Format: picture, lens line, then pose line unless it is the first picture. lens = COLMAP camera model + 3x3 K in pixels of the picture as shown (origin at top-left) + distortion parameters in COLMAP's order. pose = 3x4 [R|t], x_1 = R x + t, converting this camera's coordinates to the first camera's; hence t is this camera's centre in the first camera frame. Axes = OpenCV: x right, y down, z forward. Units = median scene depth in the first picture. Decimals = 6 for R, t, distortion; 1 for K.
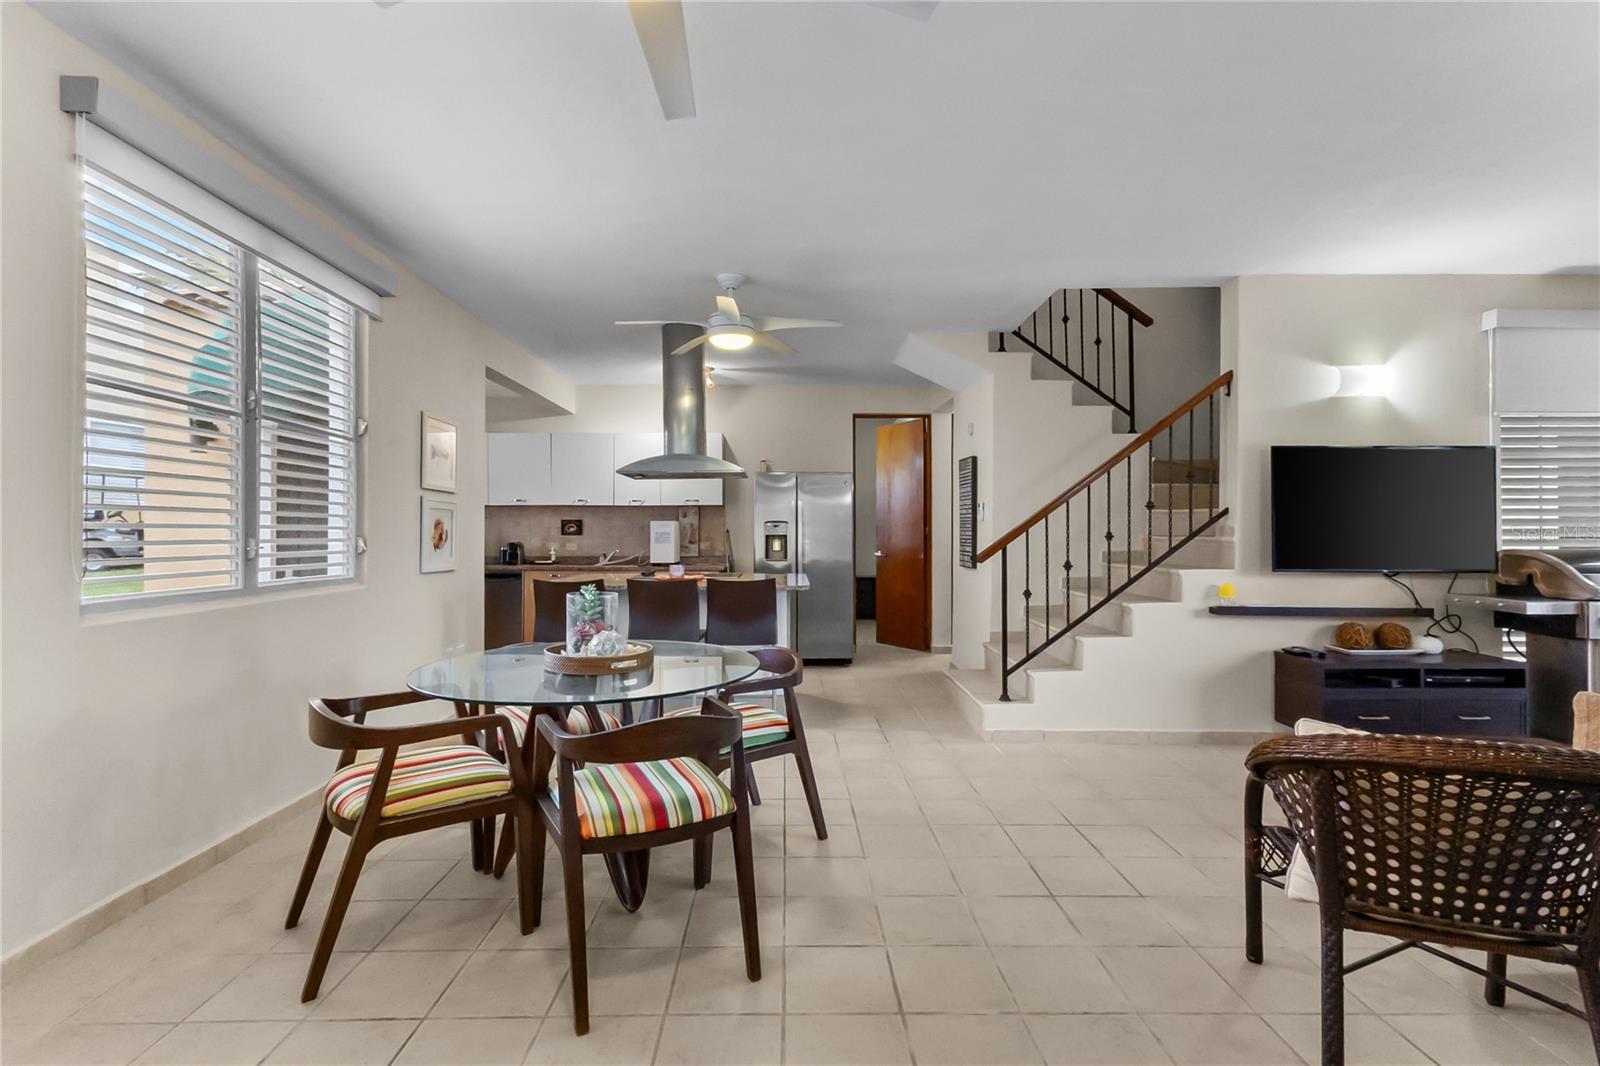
lens RADIAL K [[739.1, 0, 802.6], [0, 739.1, 528.1], [0, 0, 1]] dist [0.013365, -0.000539]
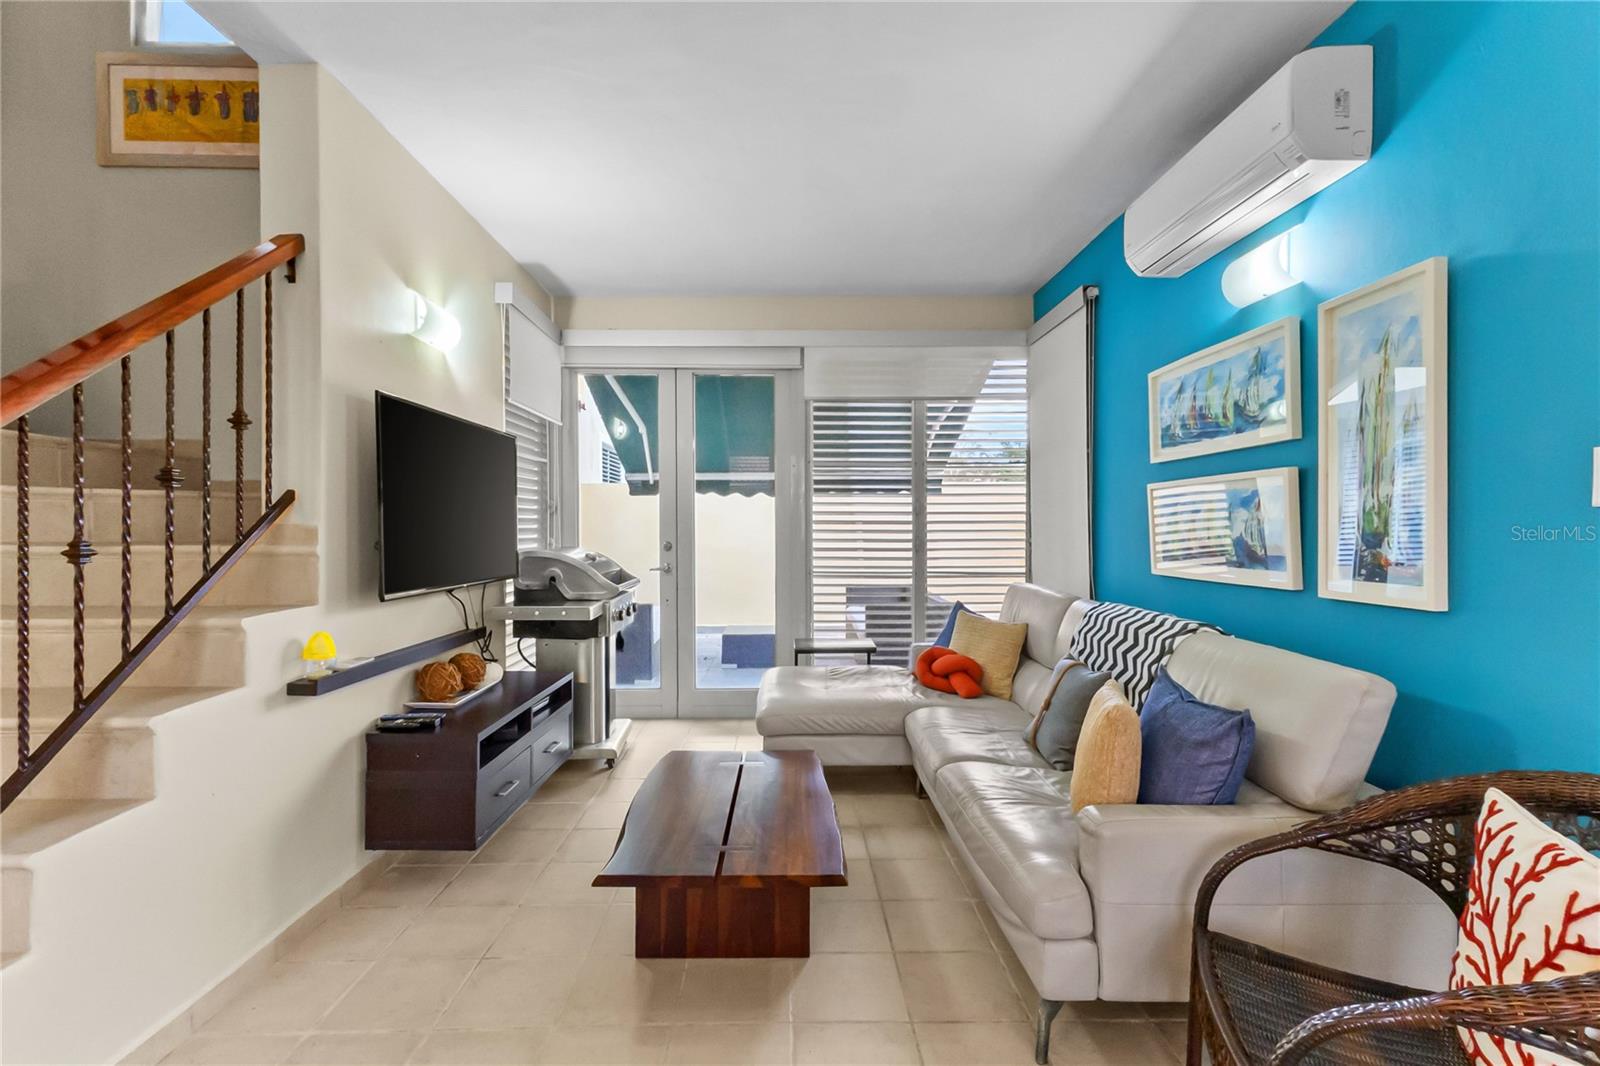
lens RADIAL K [[739.1, 0, 794.5], [0, 739.1, 528.3], [0, 0, 1]] dist [0.013365, -0.000539]
pose [[-0.008886, -0.004189, 0.999952, 0.033184], [-0.003575, 0.999985, 0.004157, -0.003862], [-0.999954, -0.003538, -0.008901, 0.648128]]
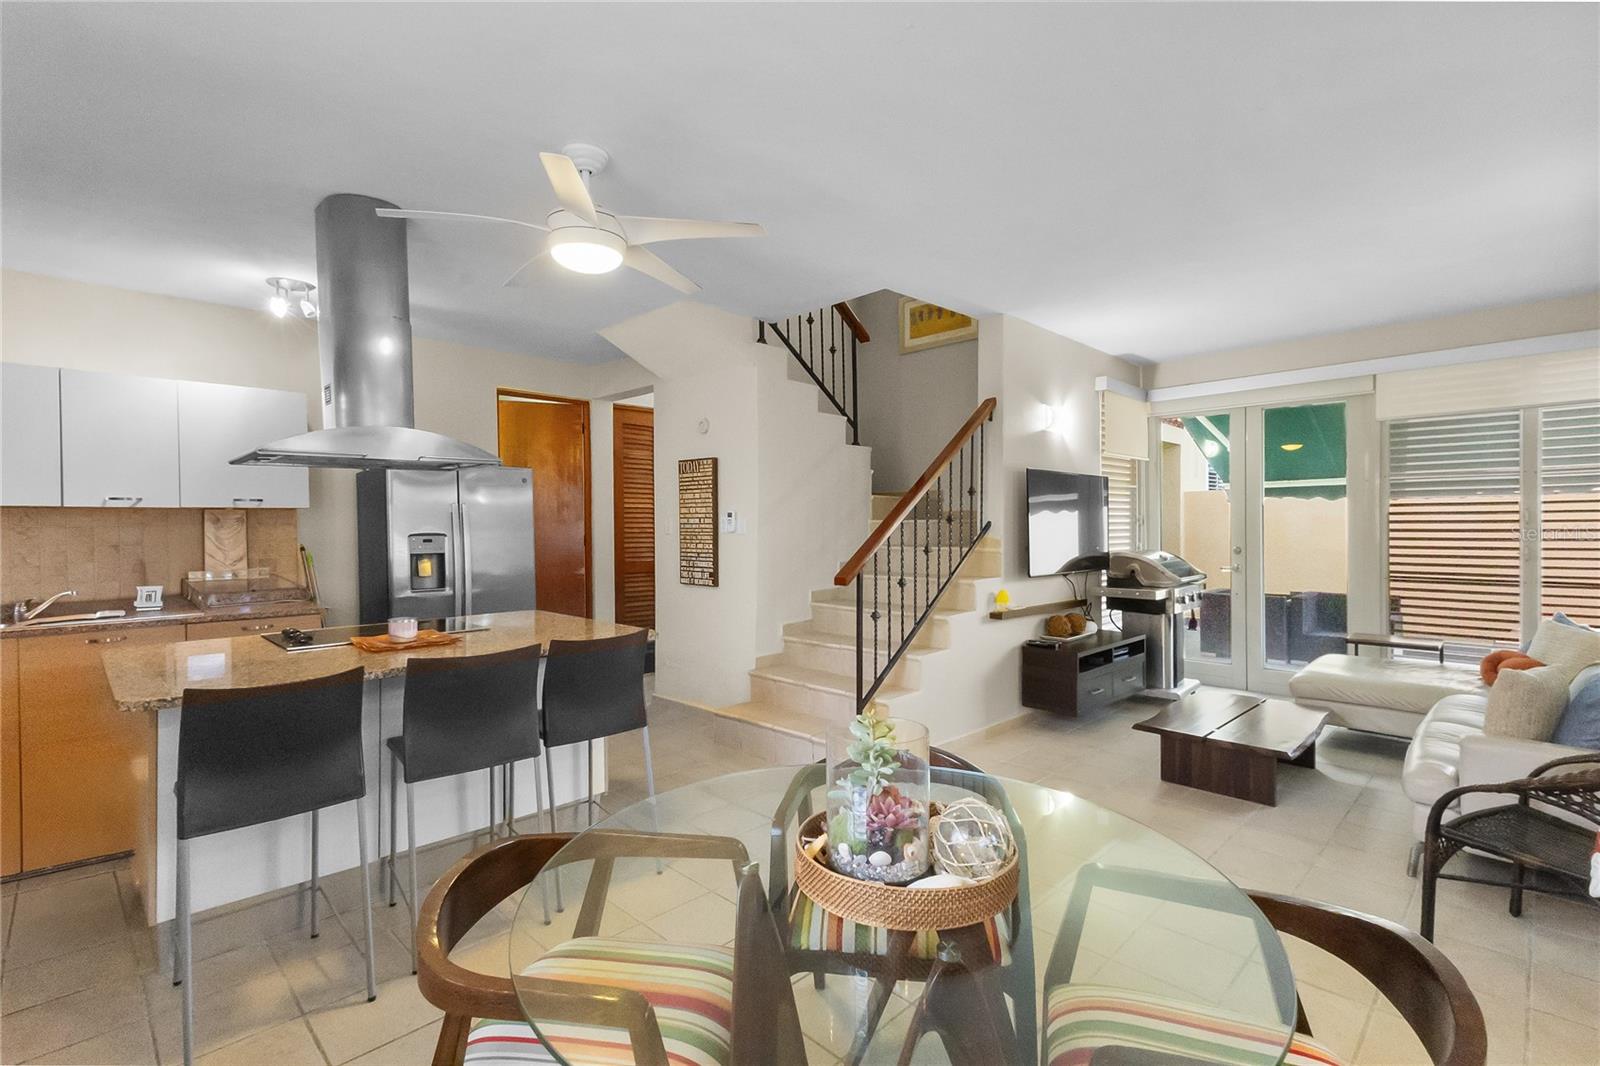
lens RADIAL K [[739.1, 0, 795.4], [0, 739.1, 541.3], [0, 0, 1]] dist [0.013365, -0.000539]
pose [[0.713283, -0.019585, 0.700603, -0.416195], [0.004372, 0.999714, 0.023496, -0.025459], [-0.700863, -0.013696, 0.713165, 0.417685]]
